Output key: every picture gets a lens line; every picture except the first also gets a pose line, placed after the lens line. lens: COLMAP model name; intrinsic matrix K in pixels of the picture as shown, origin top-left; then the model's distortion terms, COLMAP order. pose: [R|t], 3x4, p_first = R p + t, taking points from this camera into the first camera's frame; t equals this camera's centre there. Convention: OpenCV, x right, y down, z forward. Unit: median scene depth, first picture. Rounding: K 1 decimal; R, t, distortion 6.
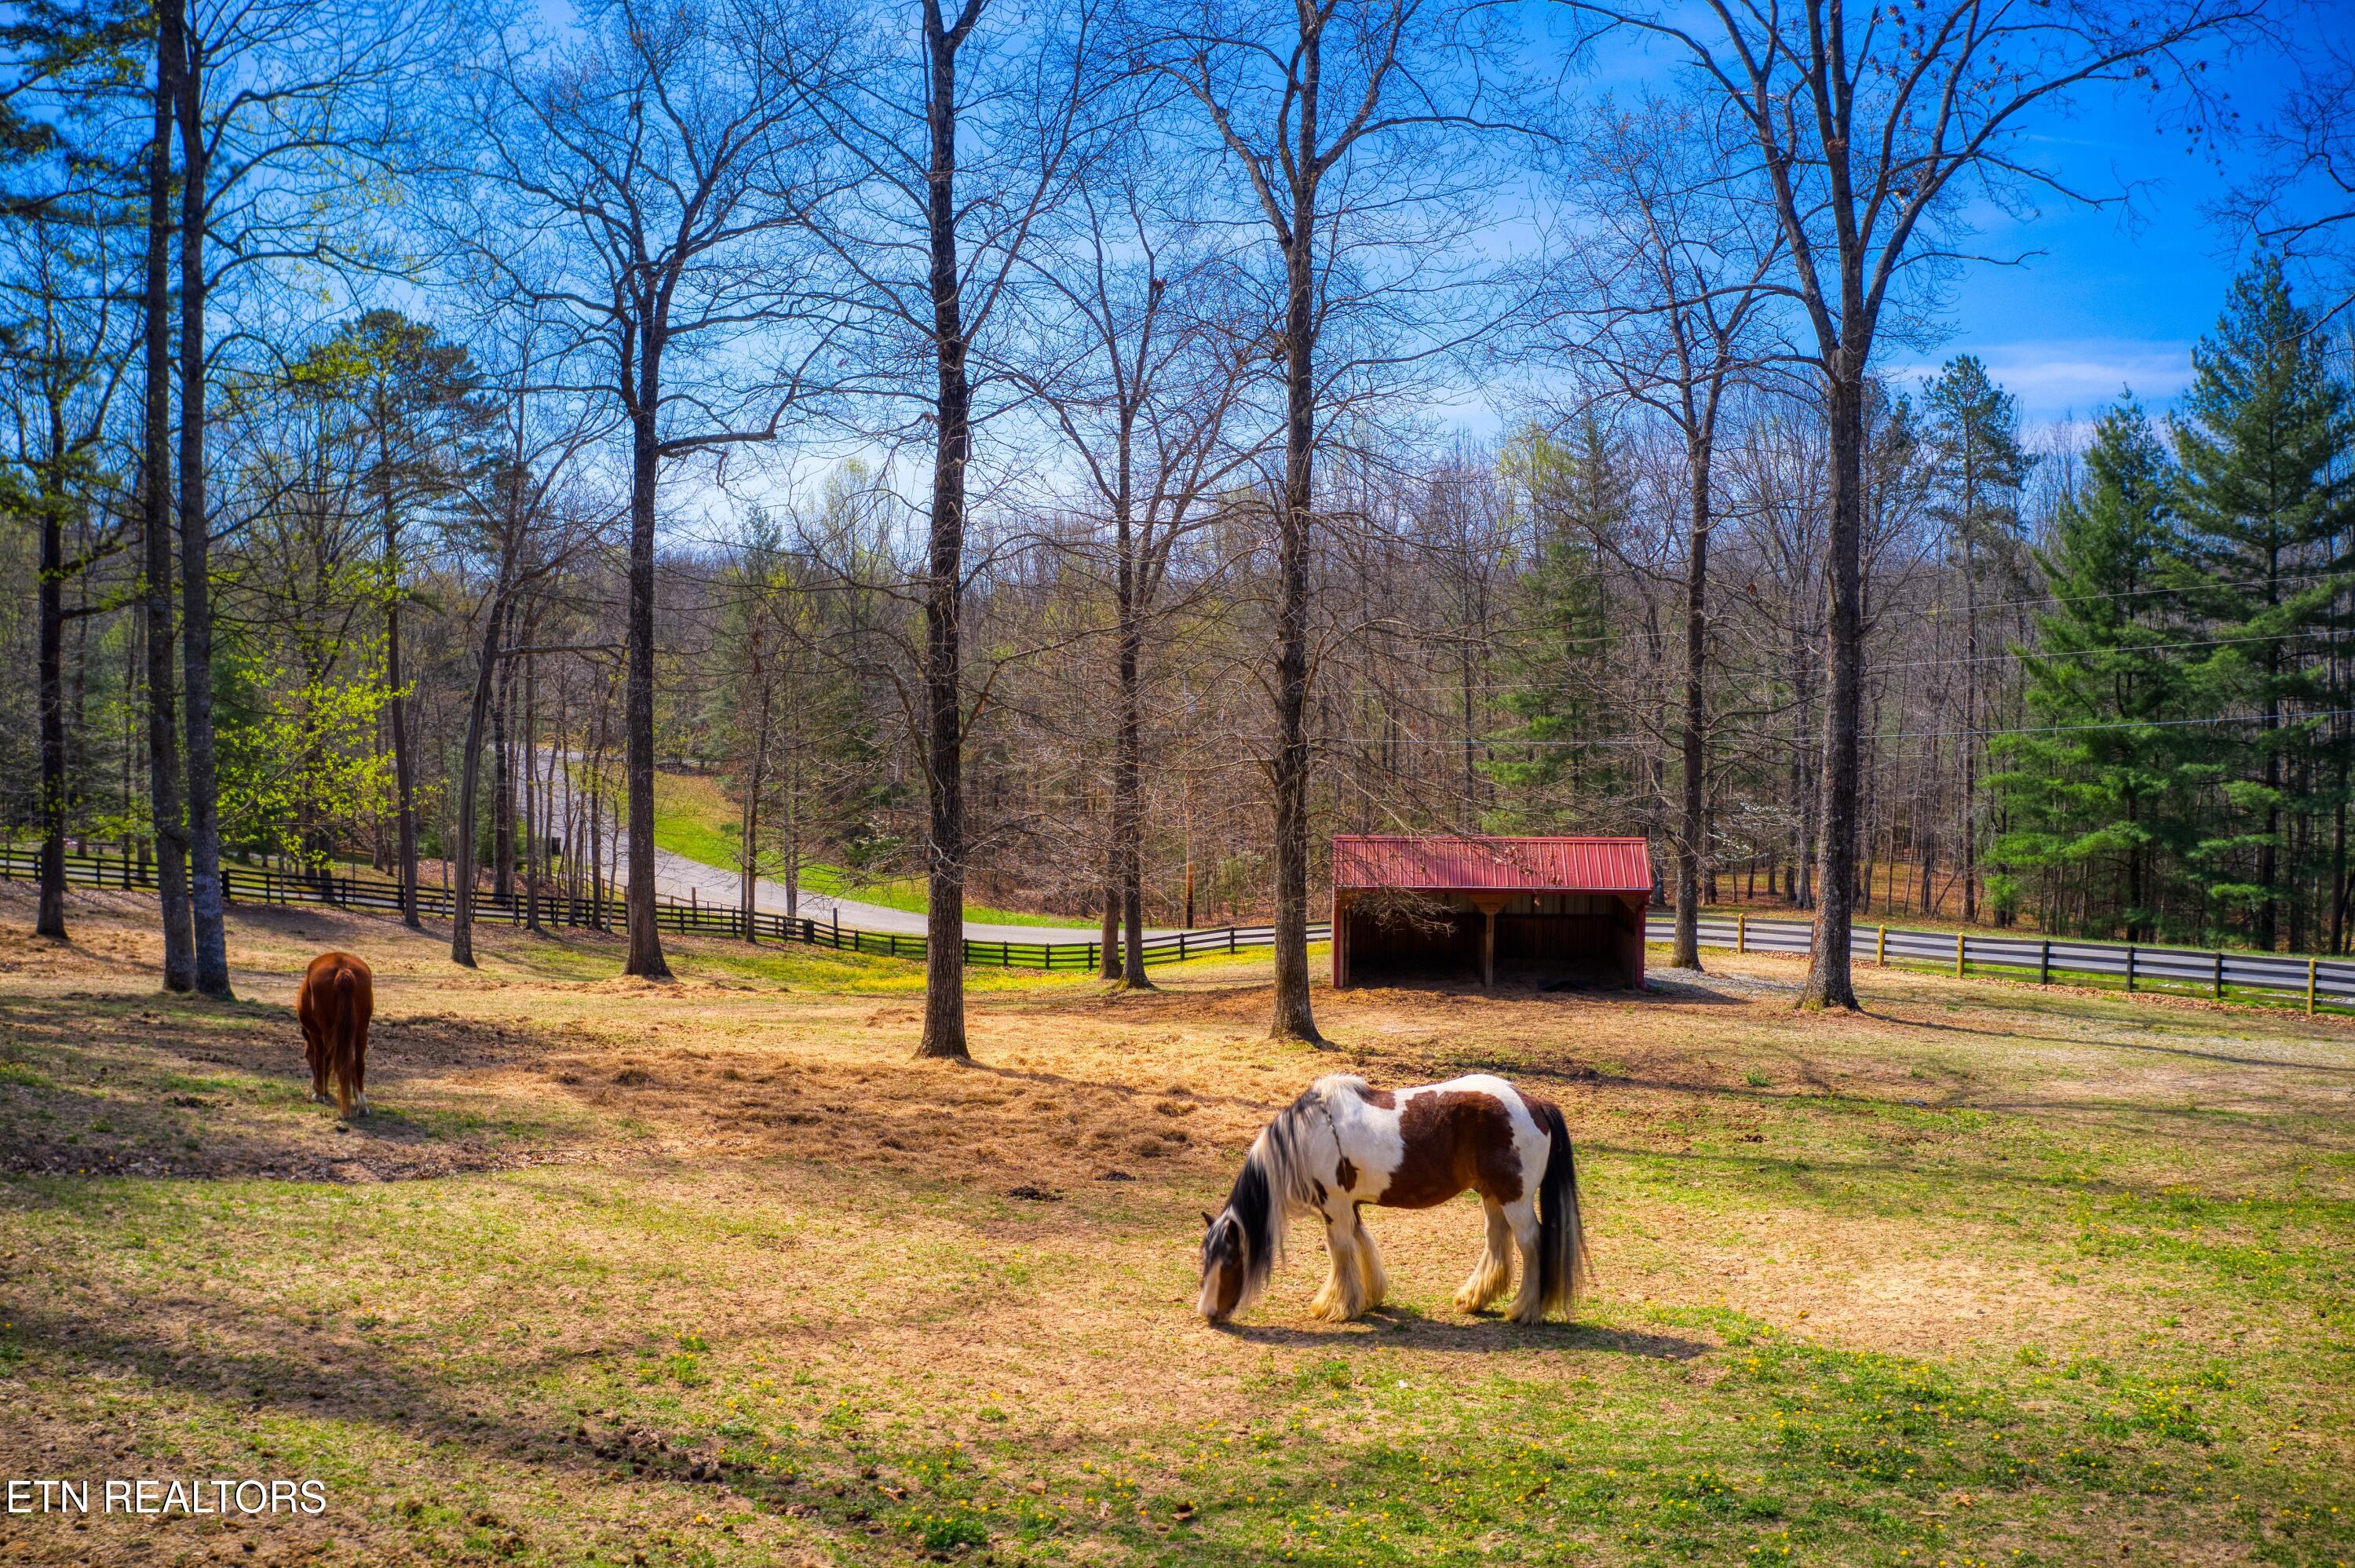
lens RADIAL K [[1858.1, 0, 1175.3], [0, 1858.1, 758.9], [0, 0, 1]] dist [-0.196152, 0.025576]
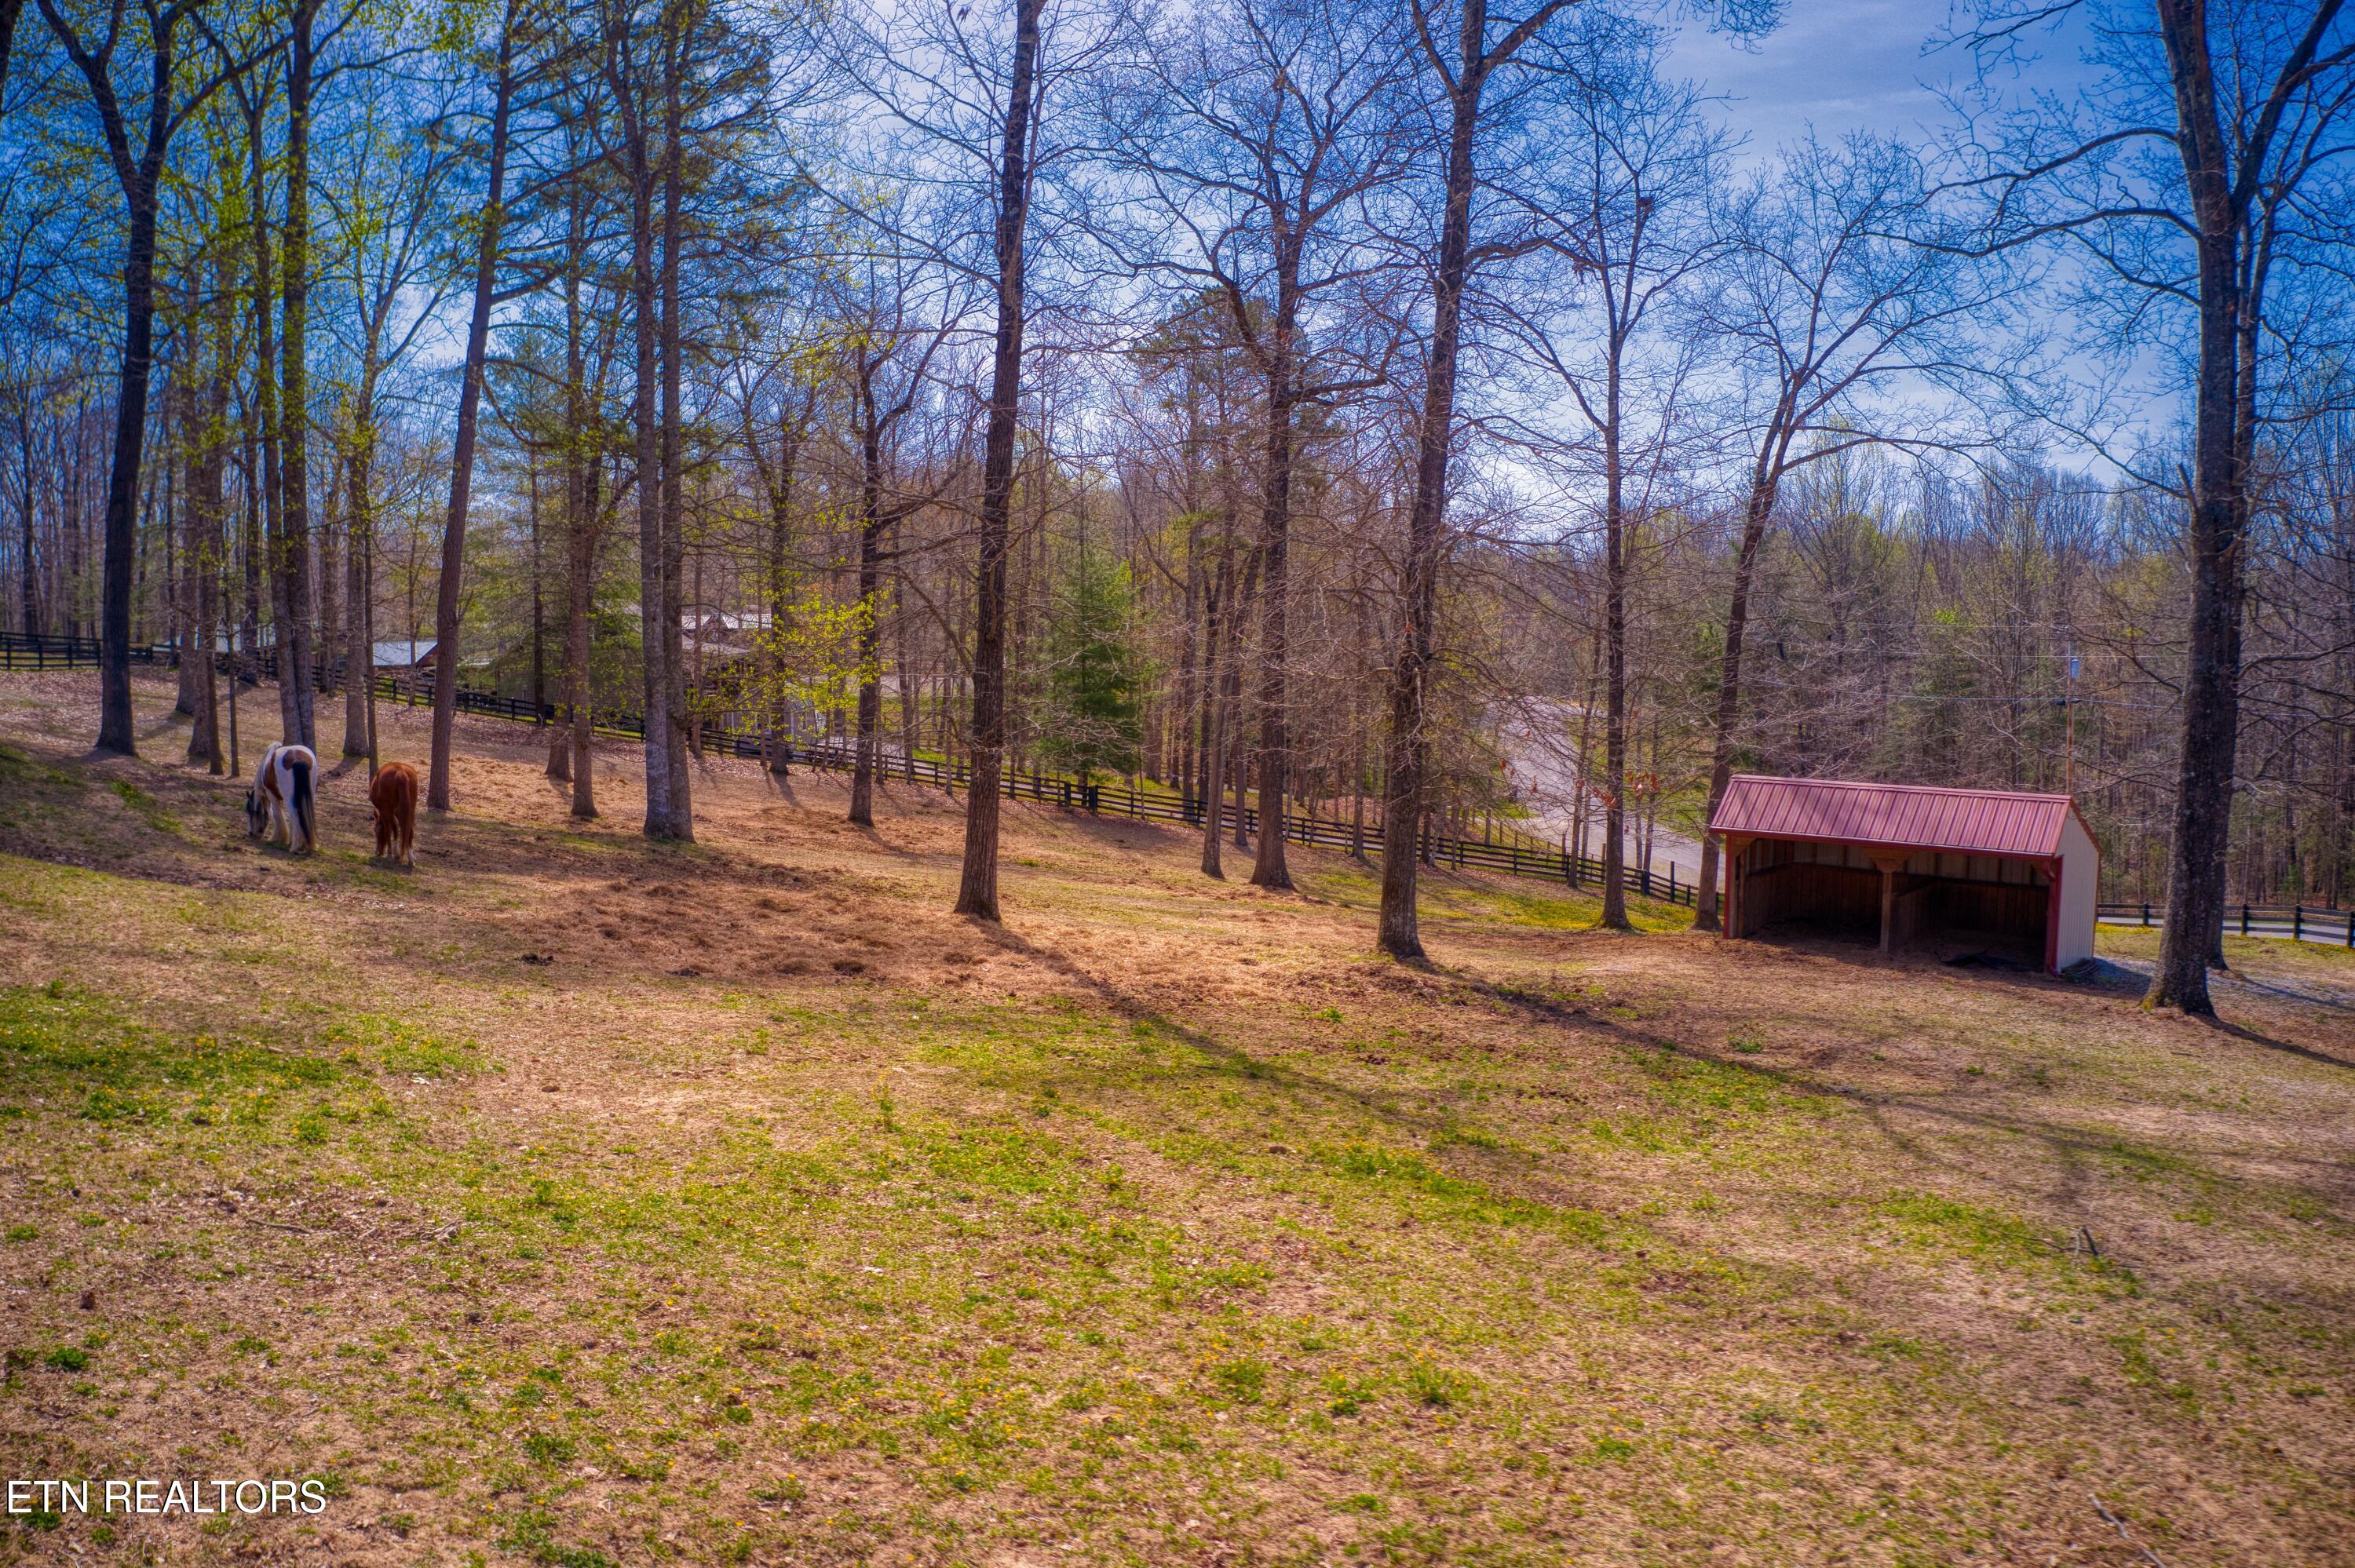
lens RADIAL K [[1858.1, 0, 1175.3], [0, 1858.1, 758.9], [0, 0, 1]] dist [-0.196152, 0.025576]
pose [[0.803417, 0.052077, -0.593135, 0.405848], [-0.043925, 0.998637, 0.028183, 0.020878], [0.593794, 0.003411, 0.804610, 0.095533]]
